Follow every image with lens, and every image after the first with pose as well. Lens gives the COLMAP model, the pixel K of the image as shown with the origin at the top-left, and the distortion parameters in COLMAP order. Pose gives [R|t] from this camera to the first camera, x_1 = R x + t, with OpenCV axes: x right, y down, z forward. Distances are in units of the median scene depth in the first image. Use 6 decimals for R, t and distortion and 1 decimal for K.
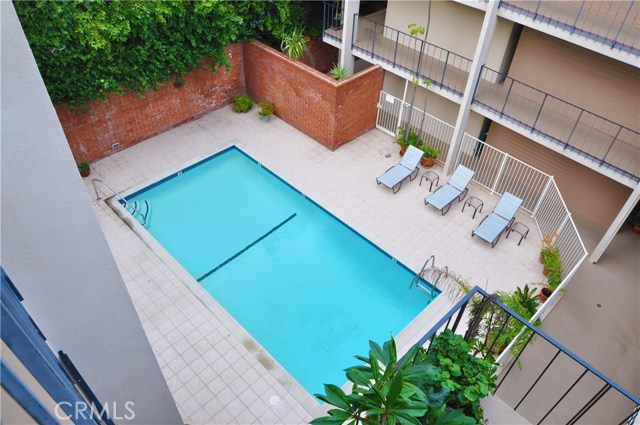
lens RADIAL K [[471.1, 0, 319.2], [0, 471.1, 212.9], [0, 0, 1]] dist [-0.003989, 0.002815]
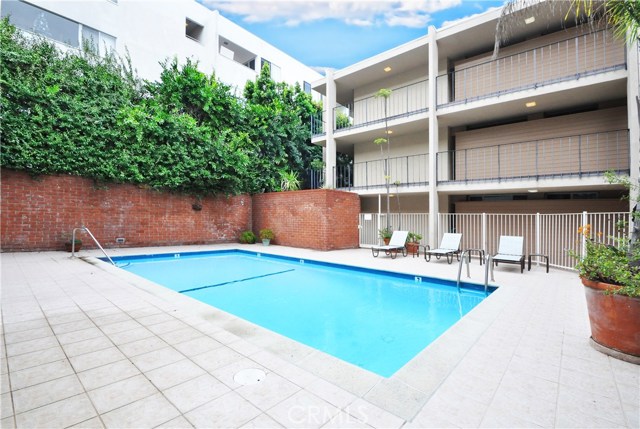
lens RADIAL K [[288.3, 0, 321.3], [0, 288.3, 214.2], [0, 0, 1]] dist [0.009127, -0.000672]
pose [[0.996422, -0.035589, 0.076655, -0.034055], [0.078821, 0.718579, -0.690964, 0.288168], [-0.030492, 0.694534, 0.718814, 0.472201]]
